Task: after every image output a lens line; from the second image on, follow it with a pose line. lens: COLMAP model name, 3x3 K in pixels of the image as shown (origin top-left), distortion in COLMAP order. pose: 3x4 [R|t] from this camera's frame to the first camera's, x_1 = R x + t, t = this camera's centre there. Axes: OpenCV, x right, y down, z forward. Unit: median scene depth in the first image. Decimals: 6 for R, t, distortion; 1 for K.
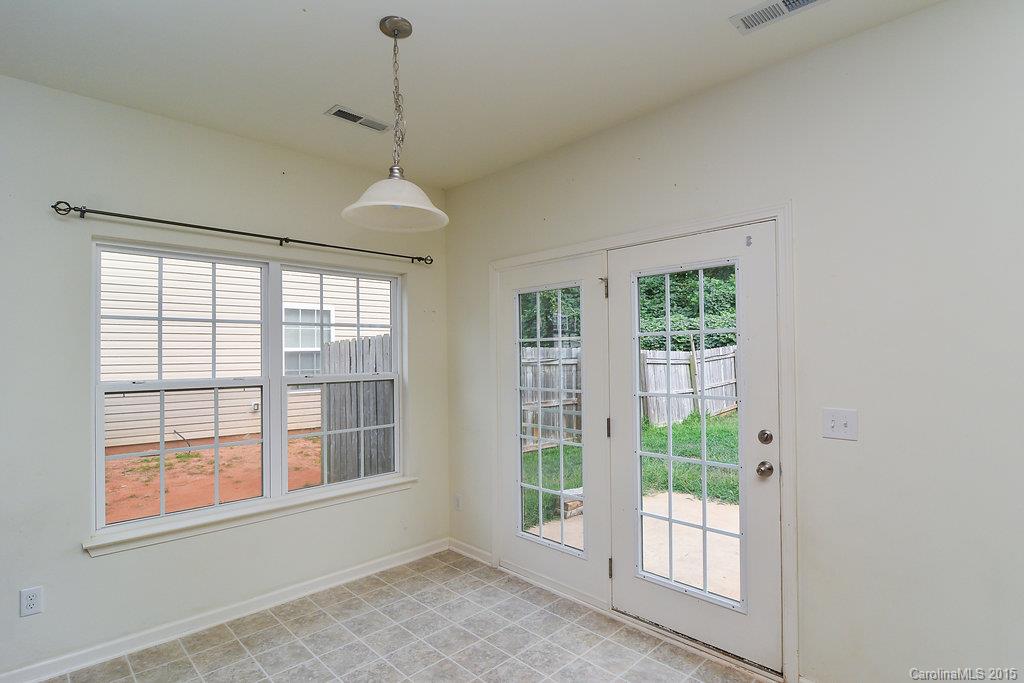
lens RADIAL K [[515.0, 0, 513.3], [0, 515.0, 351.2], [0, 0, 1]] dist [-0.005502, -0.000428]
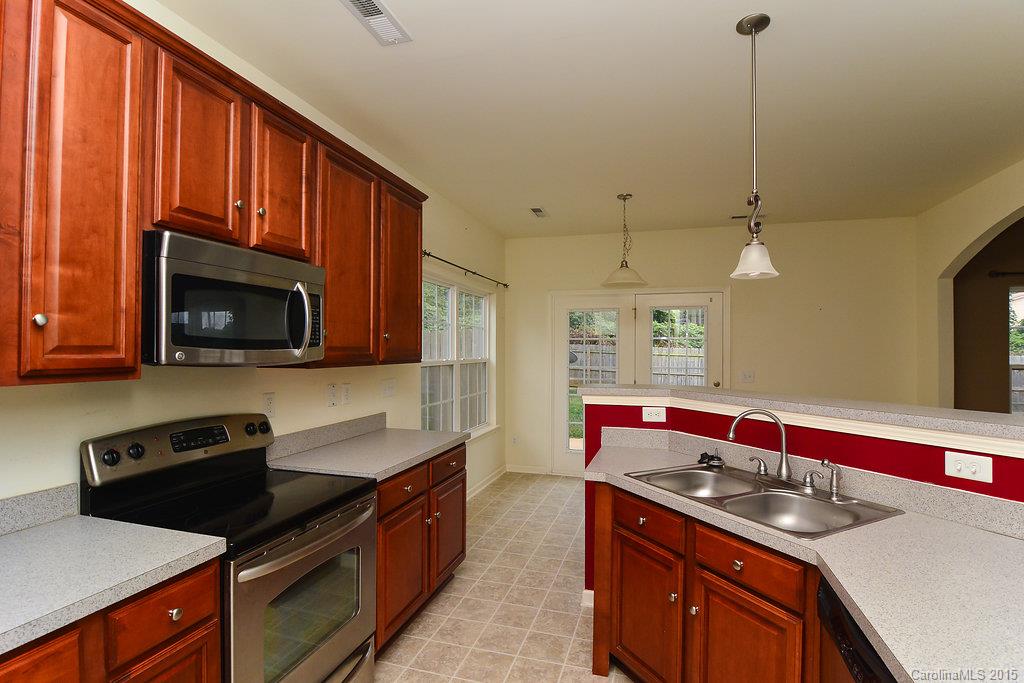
lens RADIAL K [[515.0, 0, 513.3], [0, 515.0, 351.2], [0, 0, 1]] dist [-0.005502, -0.000428]
pose [[0.876704, 0.012238, 0.480875, -1.267728], [-0.017365, 0.999830, 0.006213, 0.016180], [-0.480717, -0.013797, 0.876767, -0.532030]]
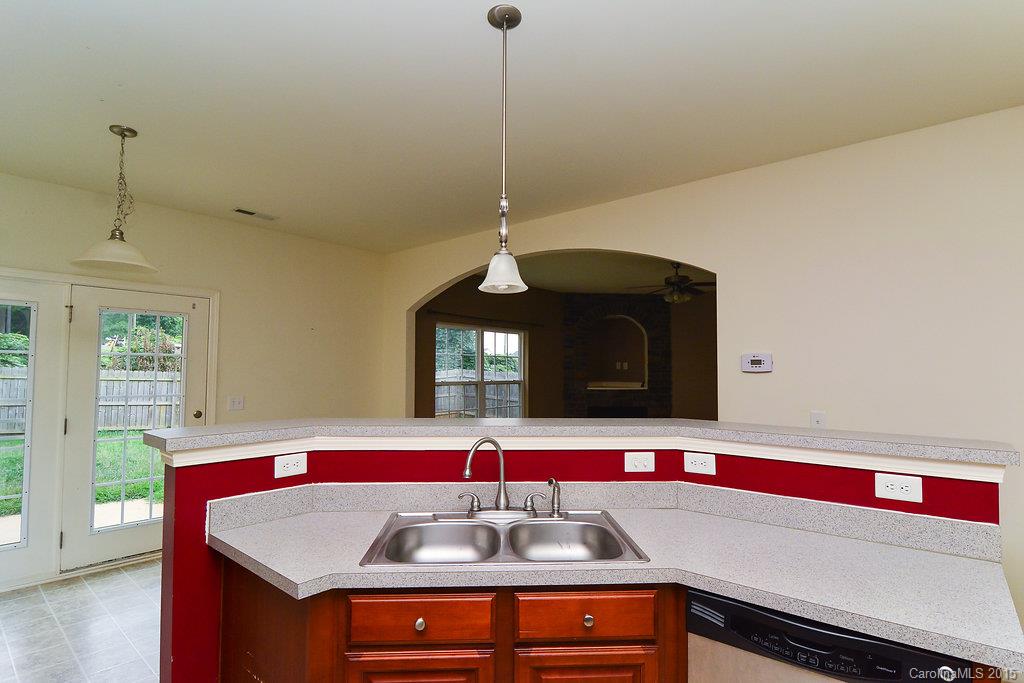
lens RADIAL K [[515.0, 0, 513.3], [0, 515.0, 351.2], [0, 0, 1]] dist [-0.005502, -0.000428]
pose [[-0.098556, 0.048409, 0.993953, -1.269993], [-0.009509, 0.998725, -0.049584, 0.019541], [-0.995086, -0.014339, -0.097970, 0.047859]]
